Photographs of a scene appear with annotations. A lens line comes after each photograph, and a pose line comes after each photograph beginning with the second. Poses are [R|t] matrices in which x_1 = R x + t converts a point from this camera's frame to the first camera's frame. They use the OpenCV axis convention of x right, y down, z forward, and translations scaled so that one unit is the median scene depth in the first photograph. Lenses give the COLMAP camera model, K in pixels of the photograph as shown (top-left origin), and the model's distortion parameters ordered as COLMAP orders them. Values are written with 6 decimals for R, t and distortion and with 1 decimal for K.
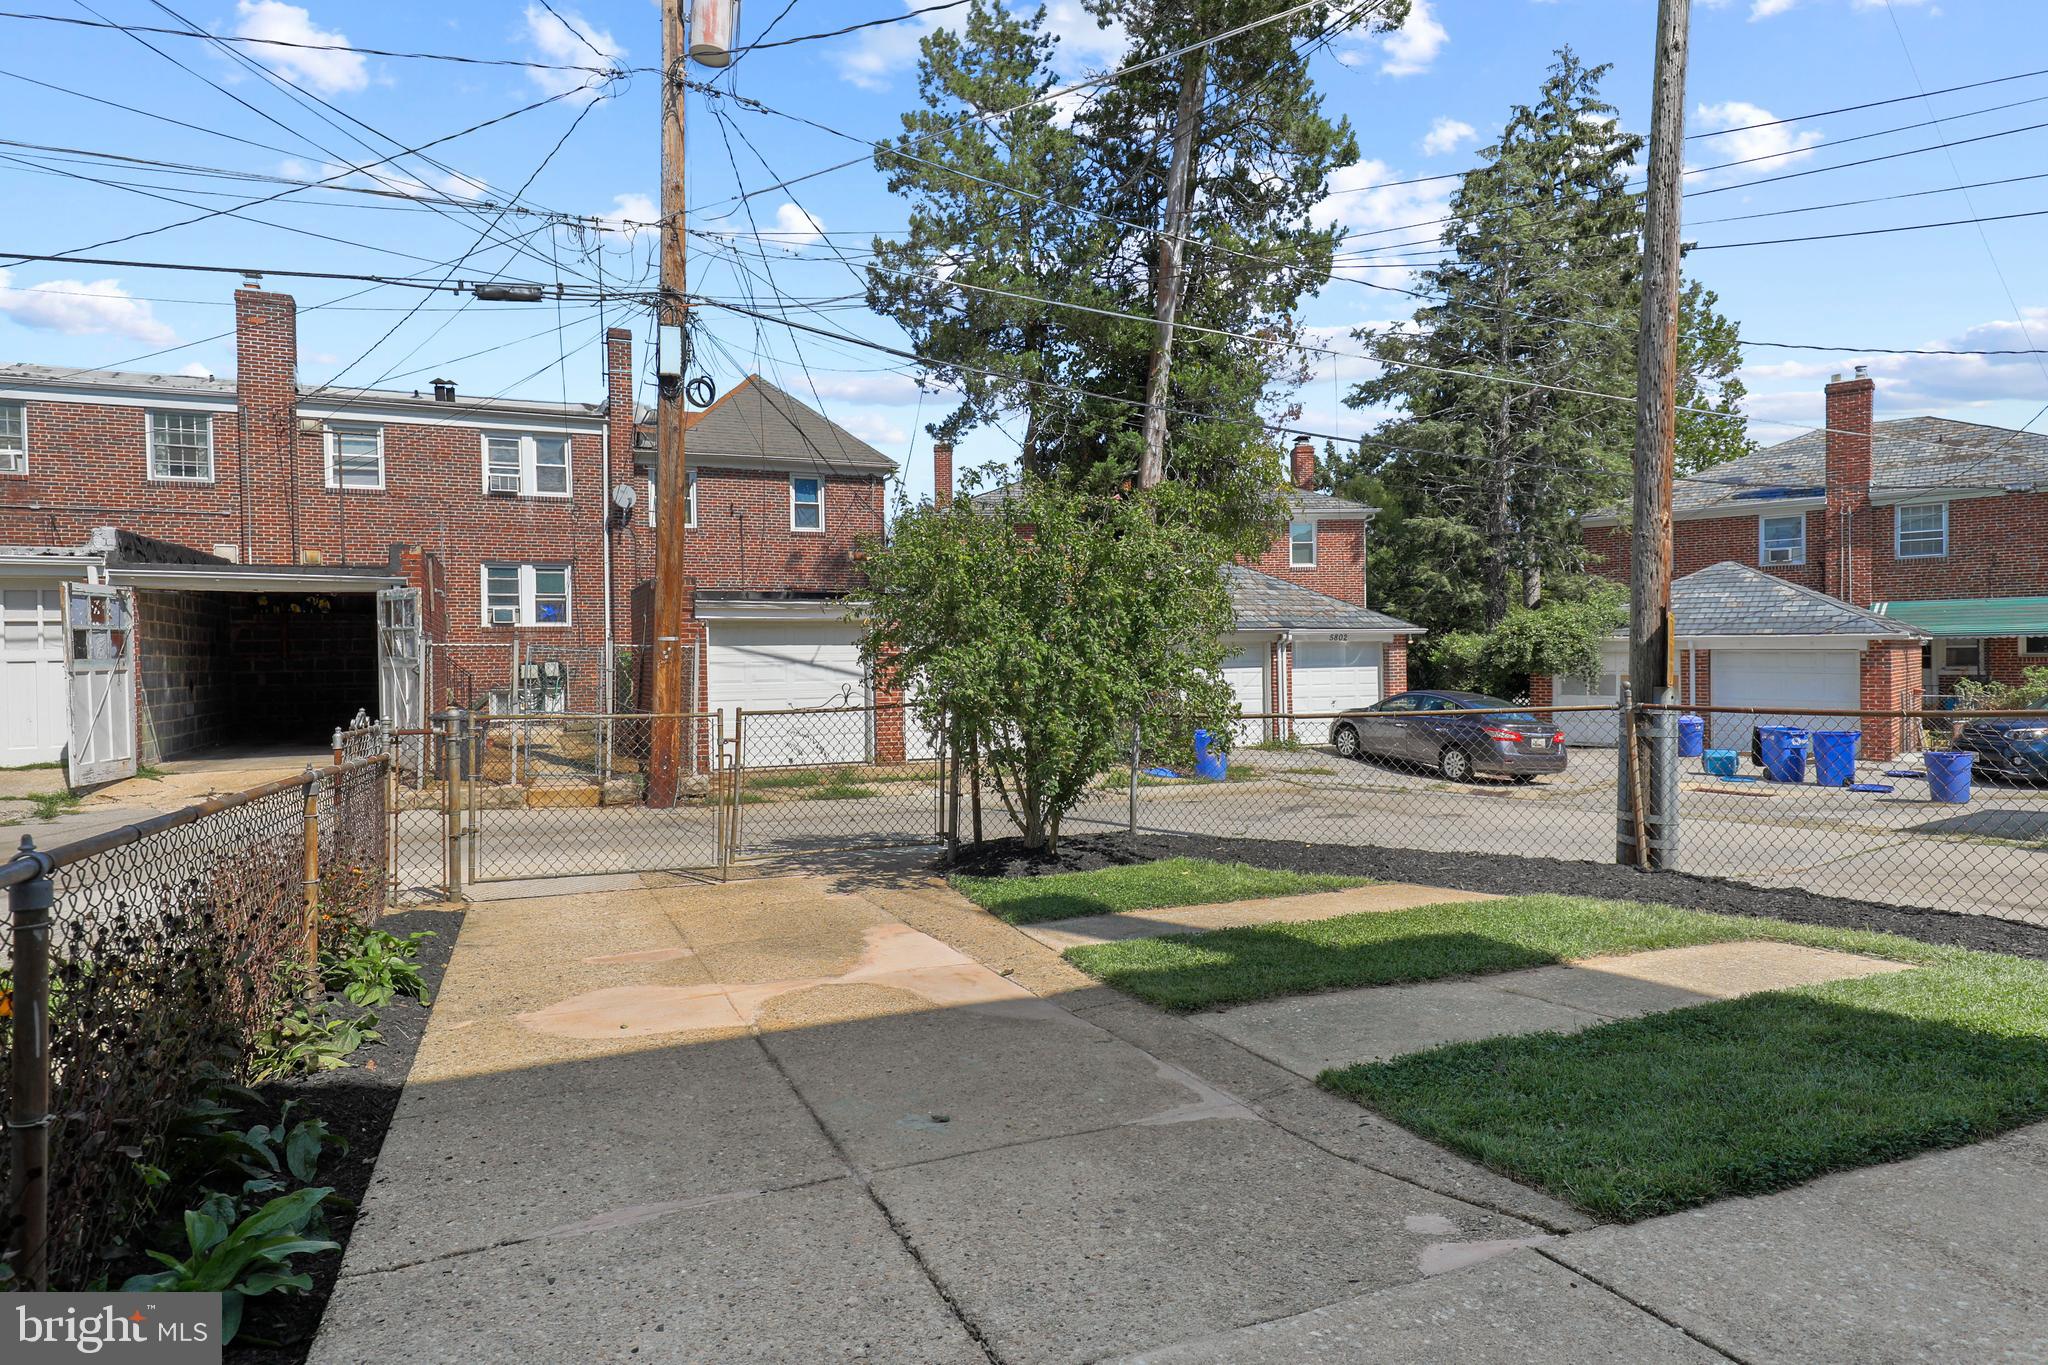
lens RADIAL K [[1175.9, 0, 1029.4], [0, 1175.9, 665.2], [0, 0, 1]] dist [0.037357, -0.001501]
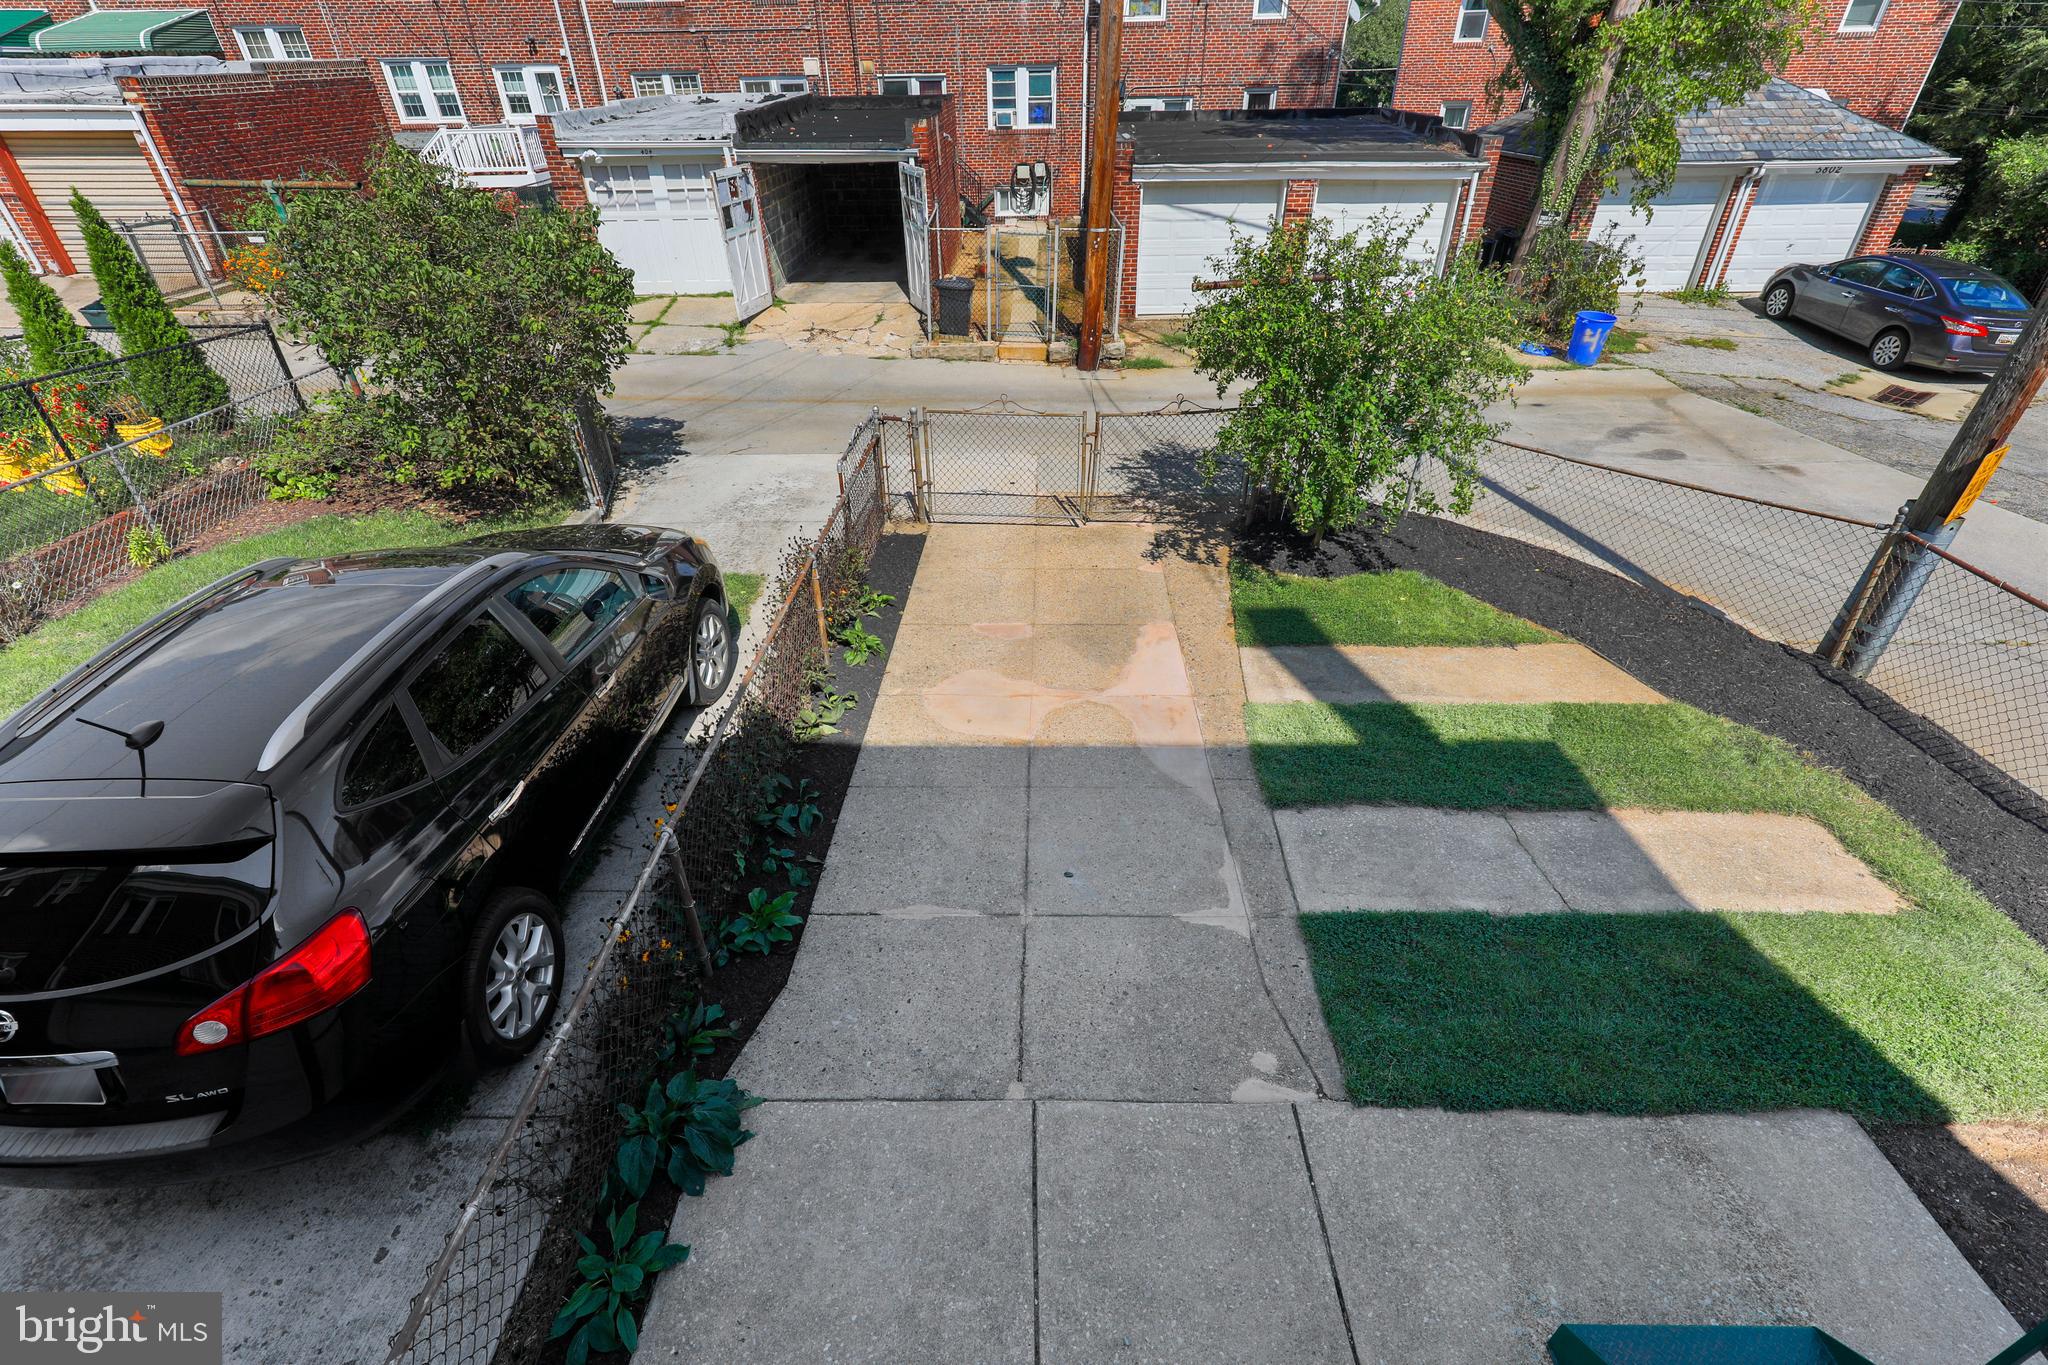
lens RADIAL K [[930.2, 0, 1027.5], [0, 930.2, 677.3], [0, 0, 1]] dist [0.004735, -0.000025]
pose [[0.909457, 0.235453, -0.342709, 0.047634], [-0.003180, 0.828136, 0.560518, -0.123638], [0.415785, -0.508678, 0.753903, -0.000980]]
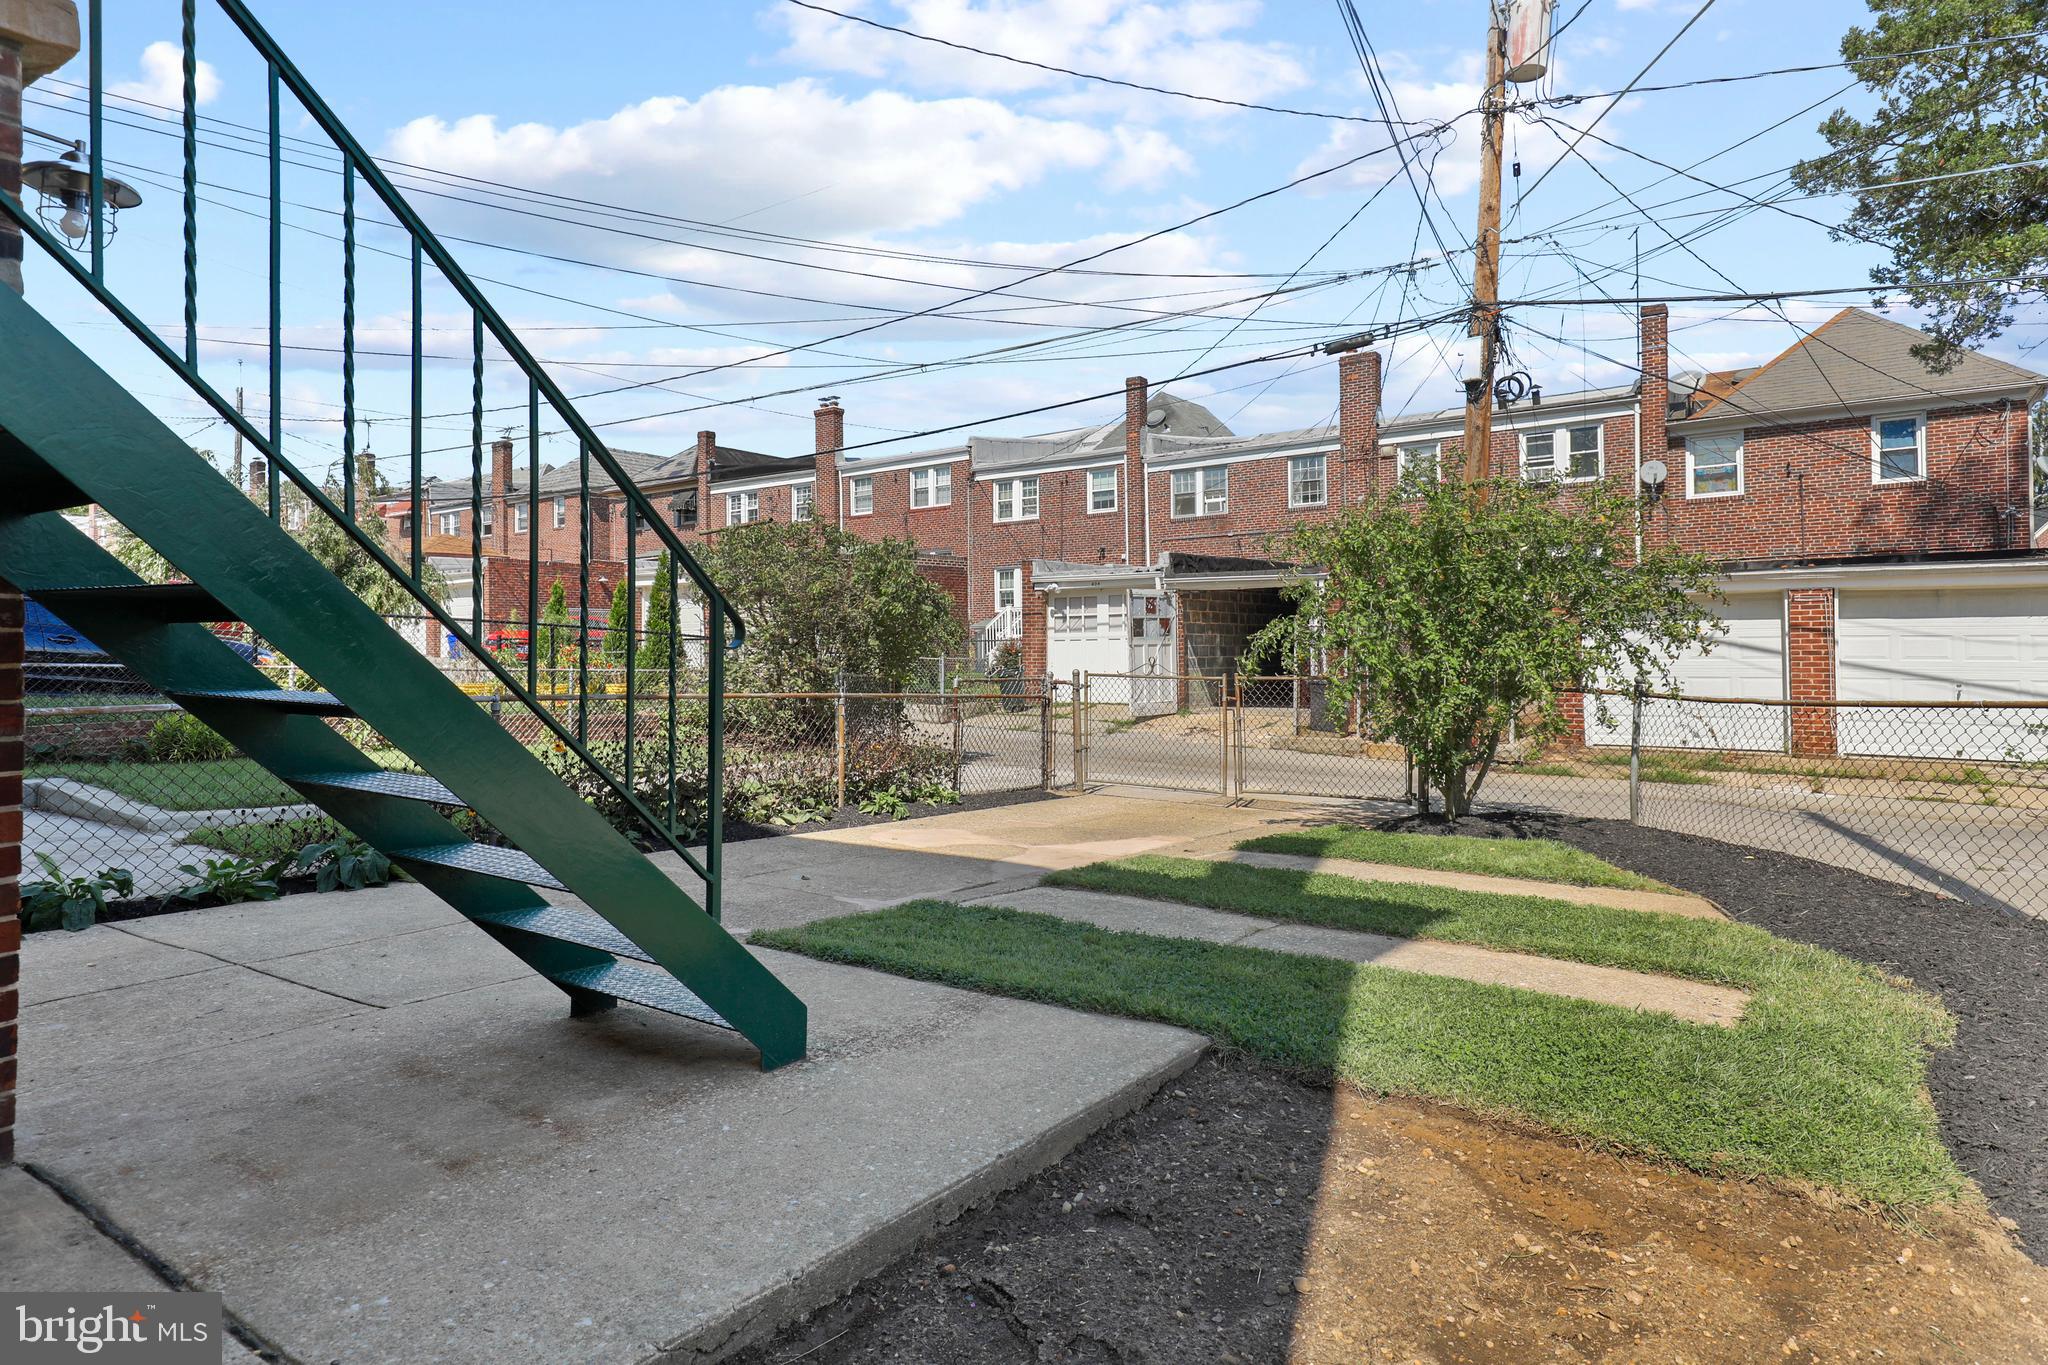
lens RADIAL K [[1175.9, 0, 1013.7], [0, 1175.9, 616.1], [0, 0, 1]] dist [0.037357, -0.001501]
pose [[0.499022, -0.018191, -0.866398, 0.307280], [-0.003055, 0.999737, -0.022750, 0.002254], [0.866584, 0.013999, 0.498835, 0.051109]]
